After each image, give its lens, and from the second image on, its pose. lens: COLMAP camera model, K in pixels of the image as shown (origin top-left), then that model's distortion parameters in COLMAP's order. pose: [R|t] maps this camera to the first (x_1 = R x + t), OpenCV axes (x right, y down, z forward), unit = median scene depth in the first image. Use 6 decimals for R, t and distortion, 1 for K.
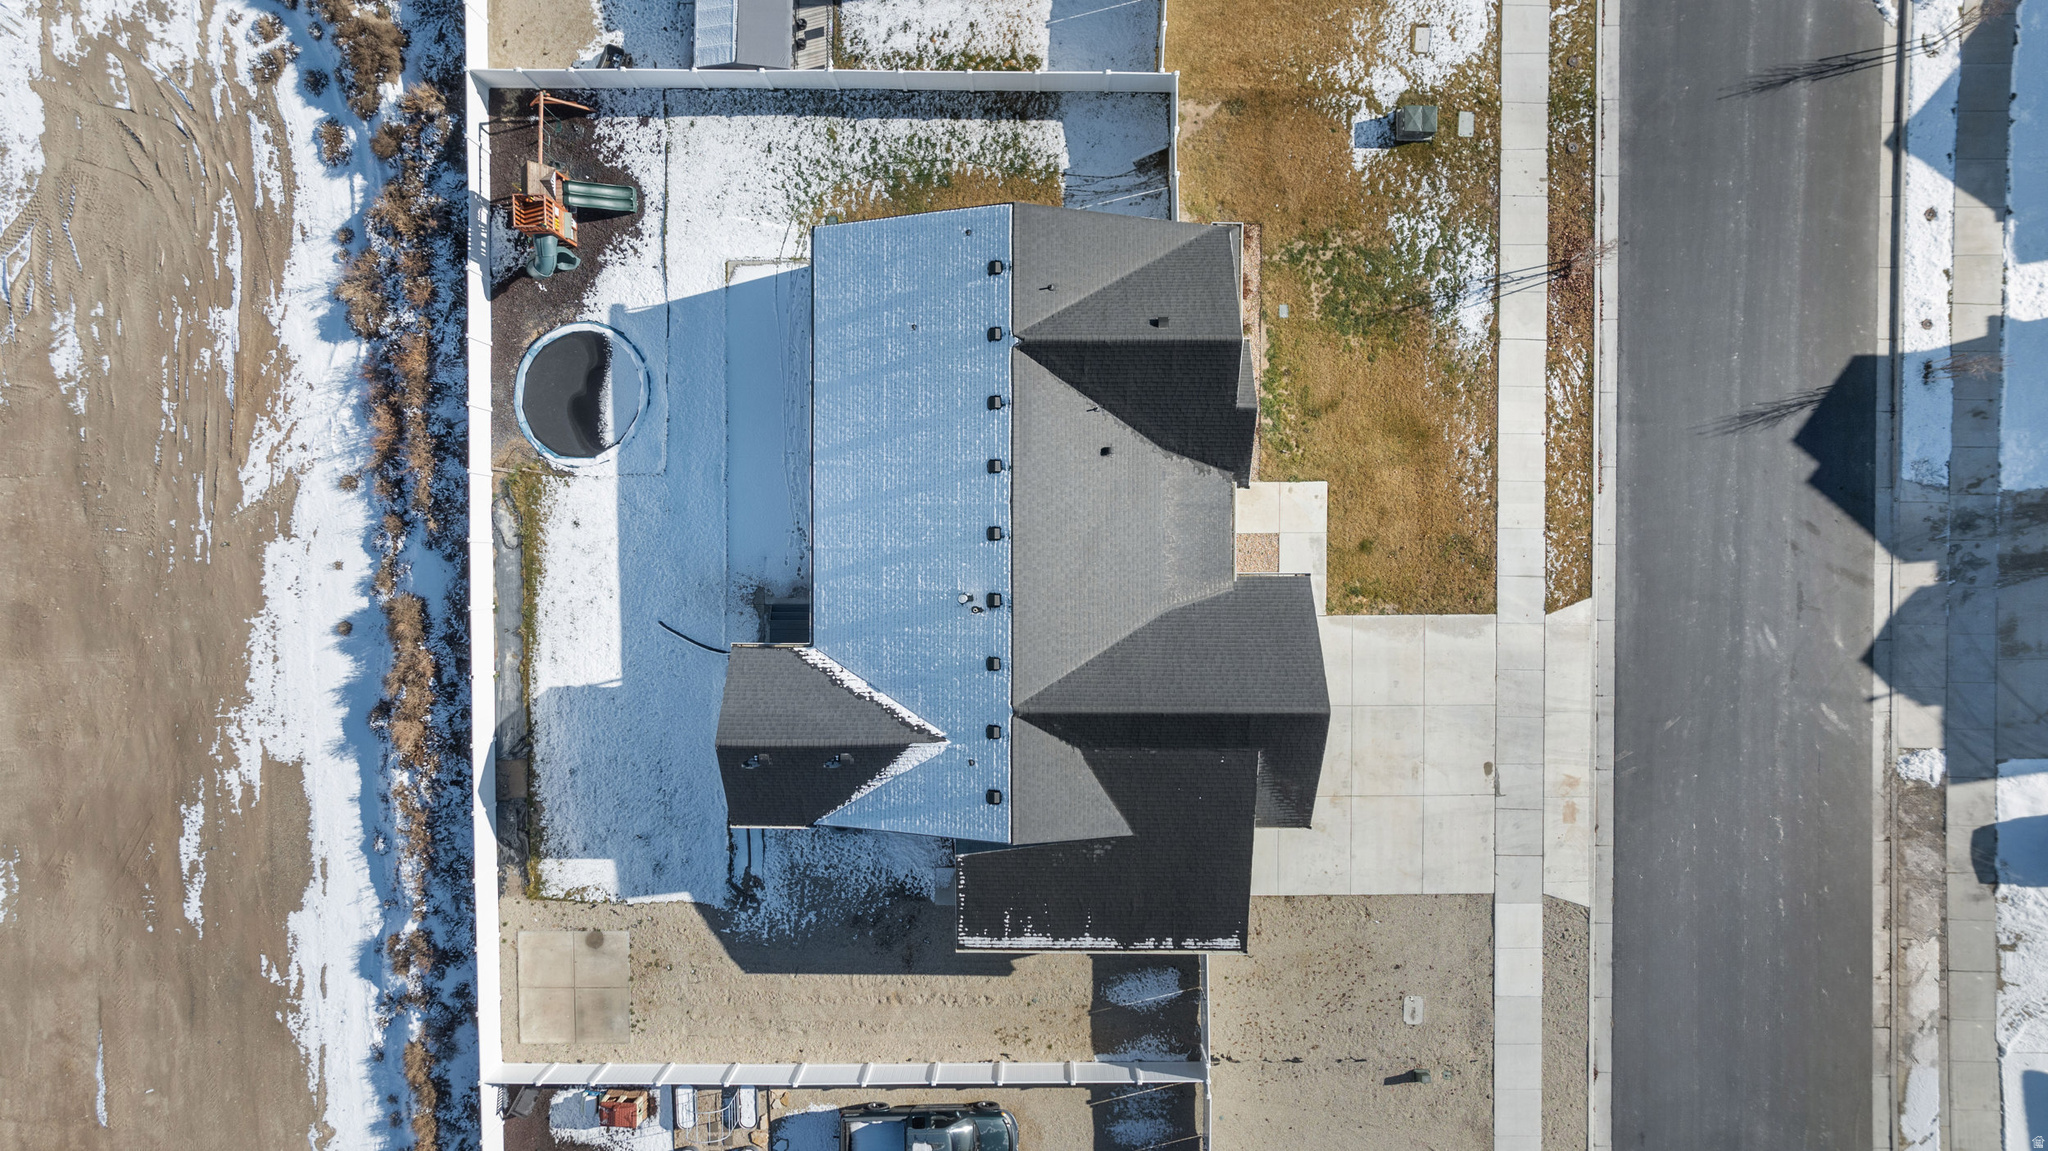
lens RADIAL K [[1438.6, 0, 1023.9], [0, 1438.6, 570.9], [0, 0, 1]] dist [-0.024656, 0.019560]
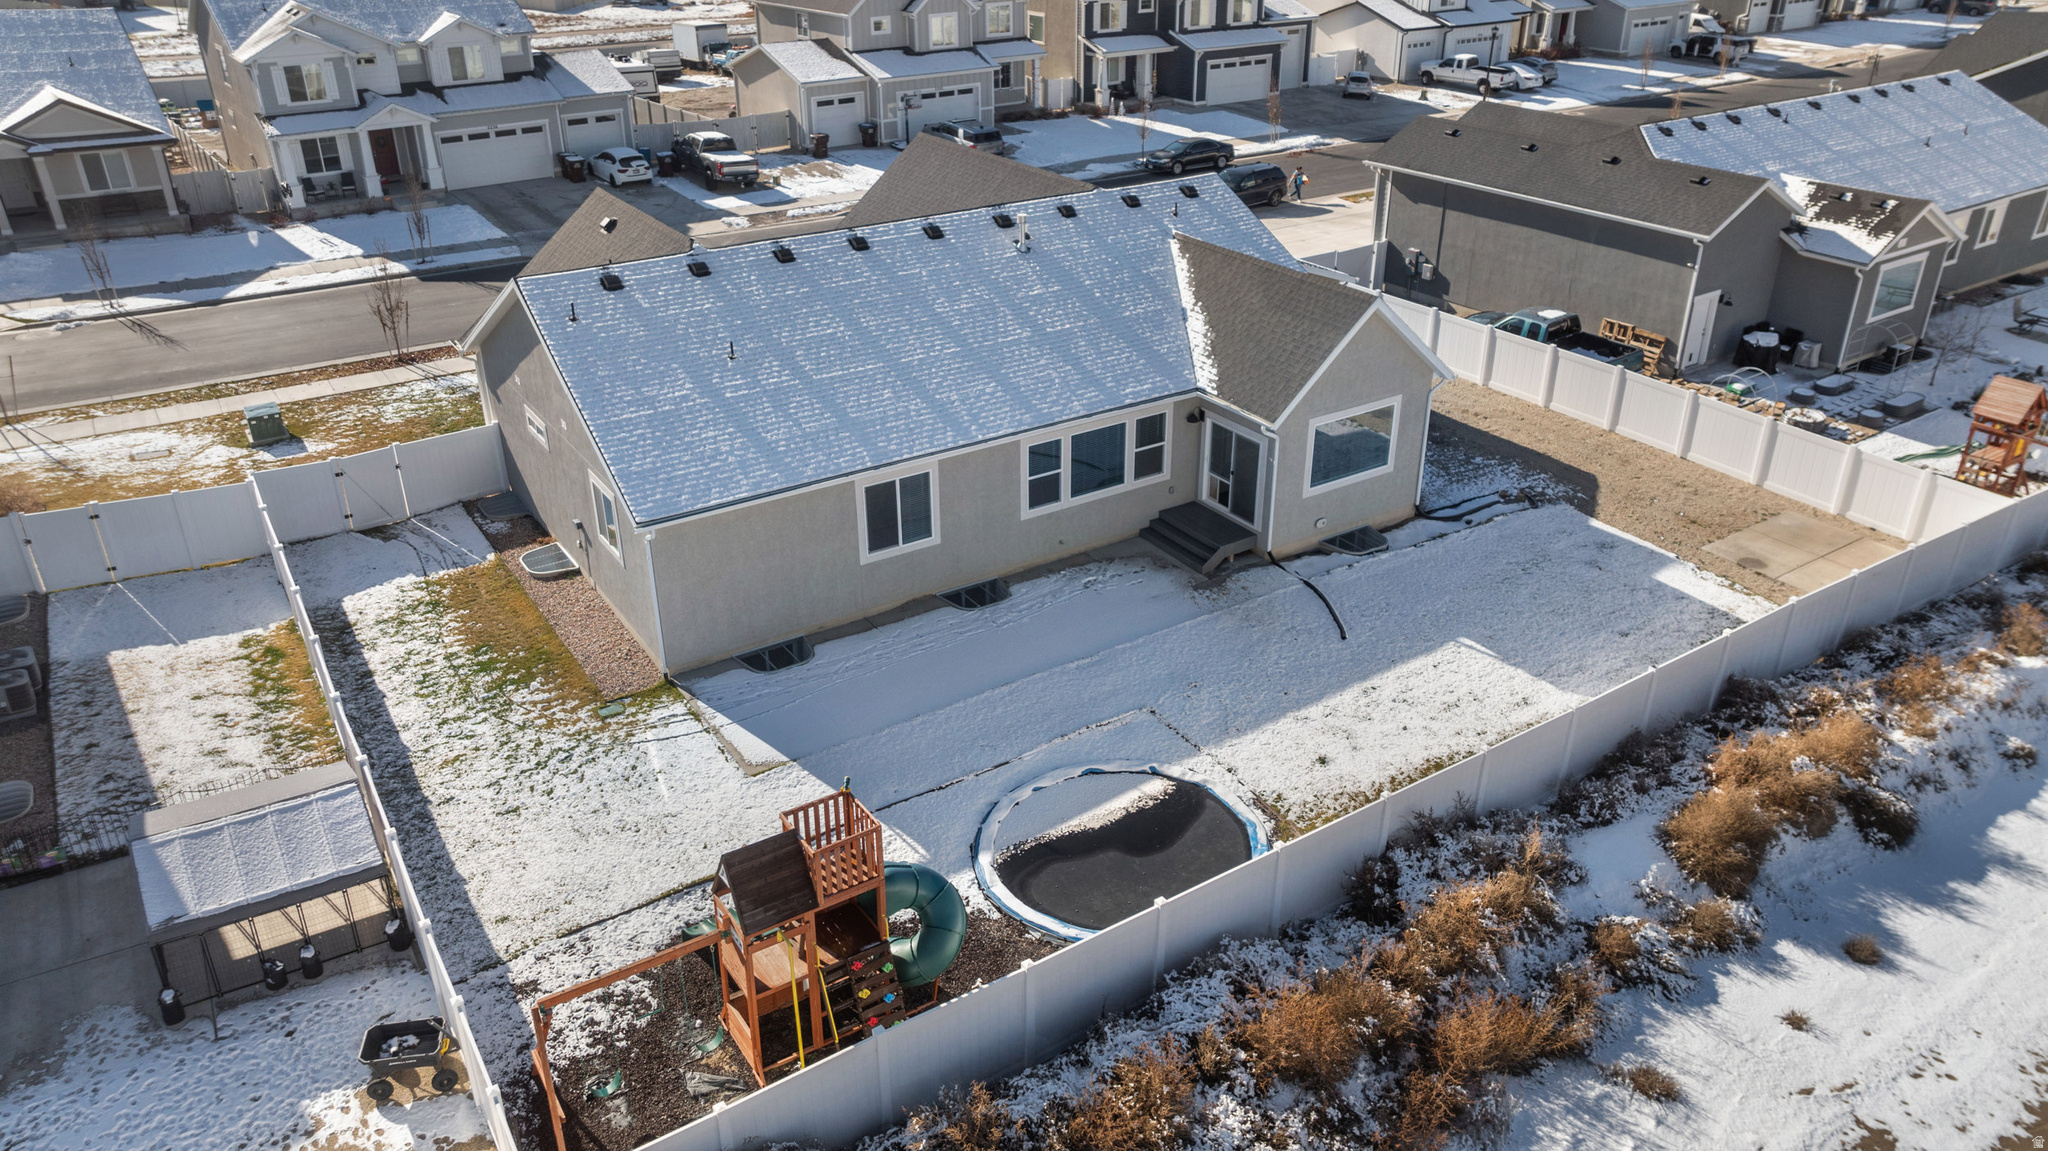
lens RADIAL K [[1438.6, 0, 1020.8], [0, 1438.6, 577.2], [0, 0, 1]] dist [-0.024656, 0.019560]
pose [[-0.547129, -0.375604, 0.748045, -0.623395], [0.836965, -0.258071, 0.482585, -0.365562], [0.011788, 0.890124, 0.455565, 0.695889]]
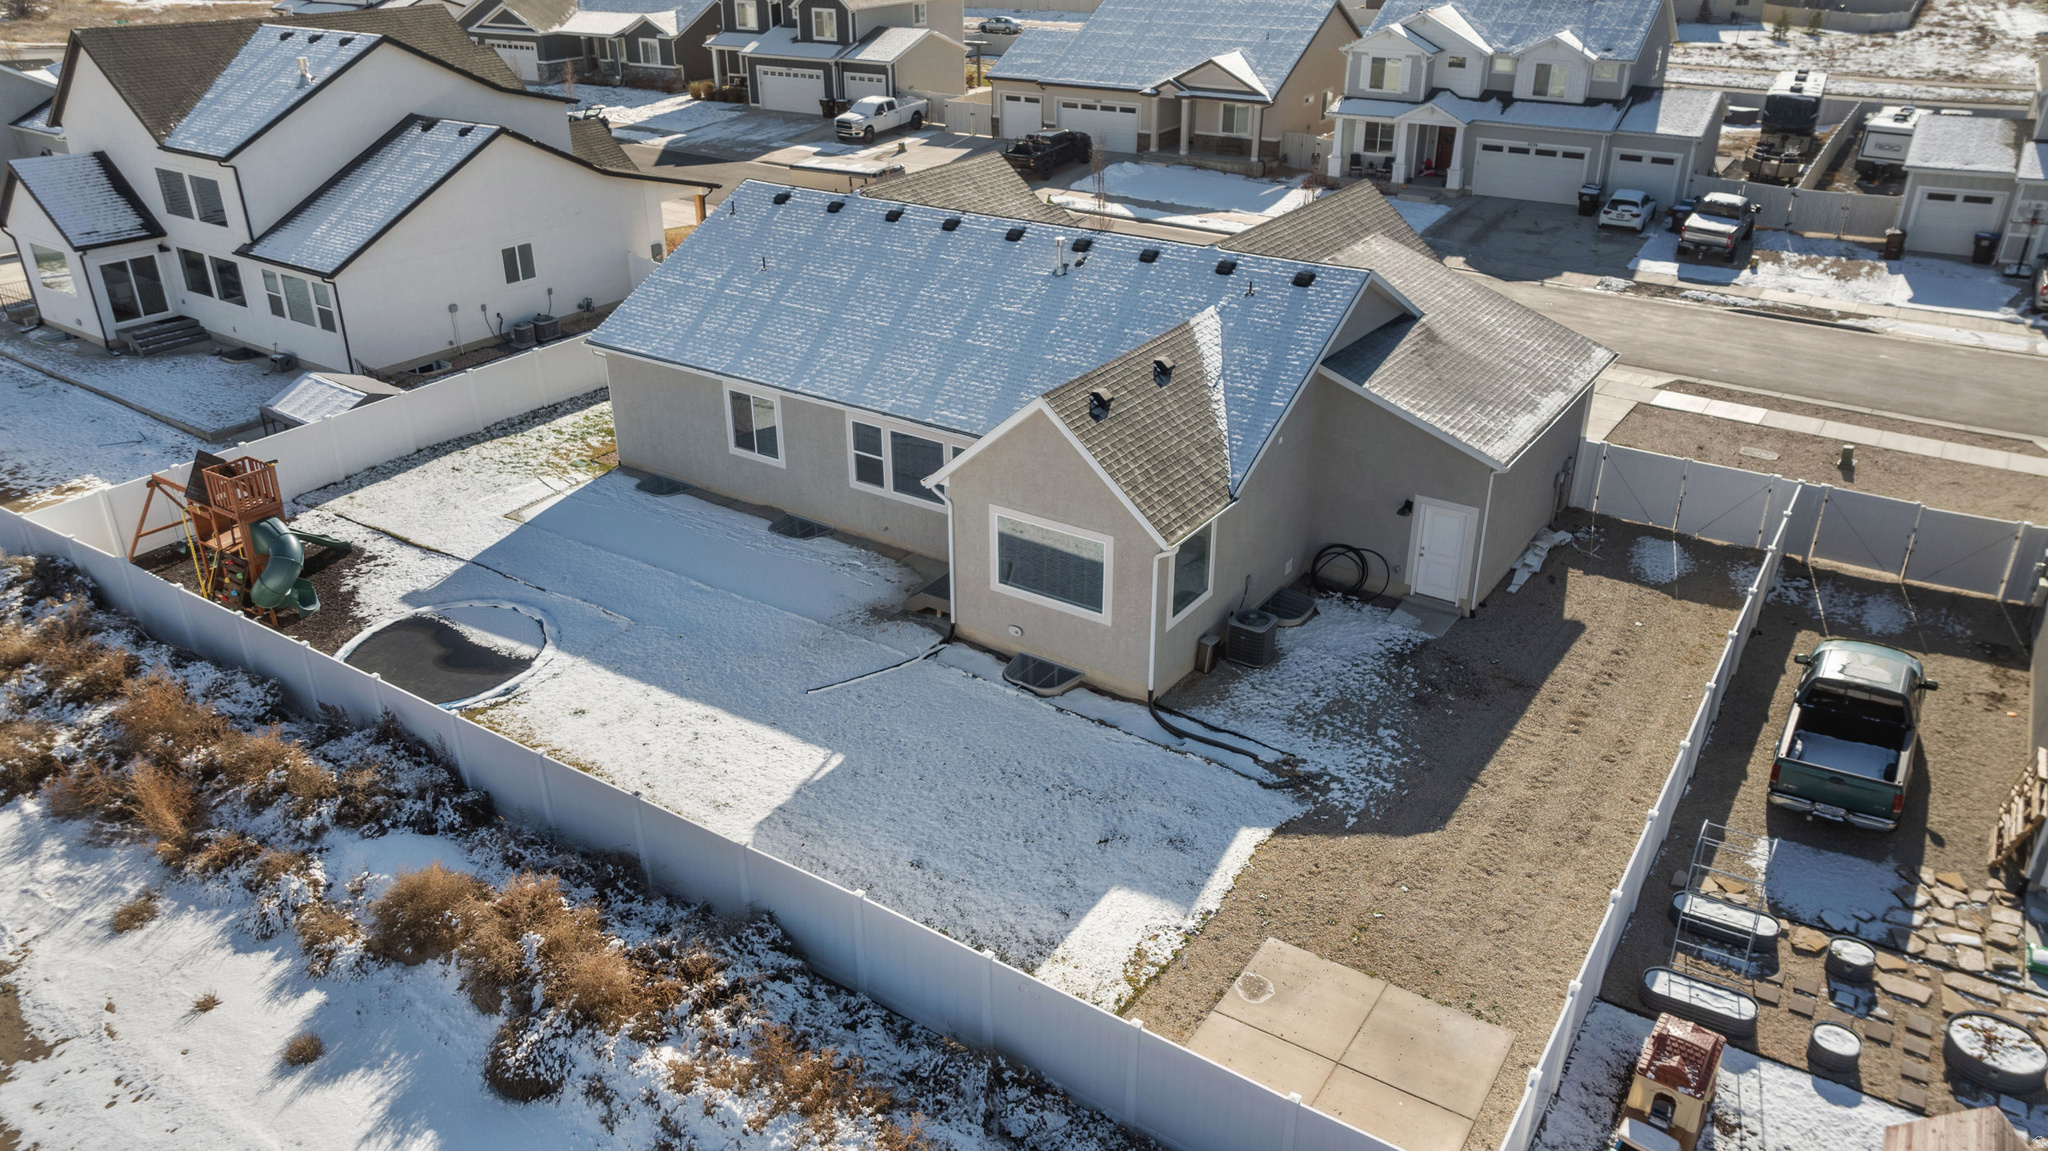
lens RADIAL K [[1438.6, 0, 1033.7], [0, 1438.6, 577.3], [0, 0, 1]] dist [-0.024656, 0.019560]
pose [[0.555549, -0.363495, 0.747821, -0.620158], [0.831484, 0.242619, -0.499771, 0.391380], [0.000228, 0.899448, 0.437027, 0.701291]]
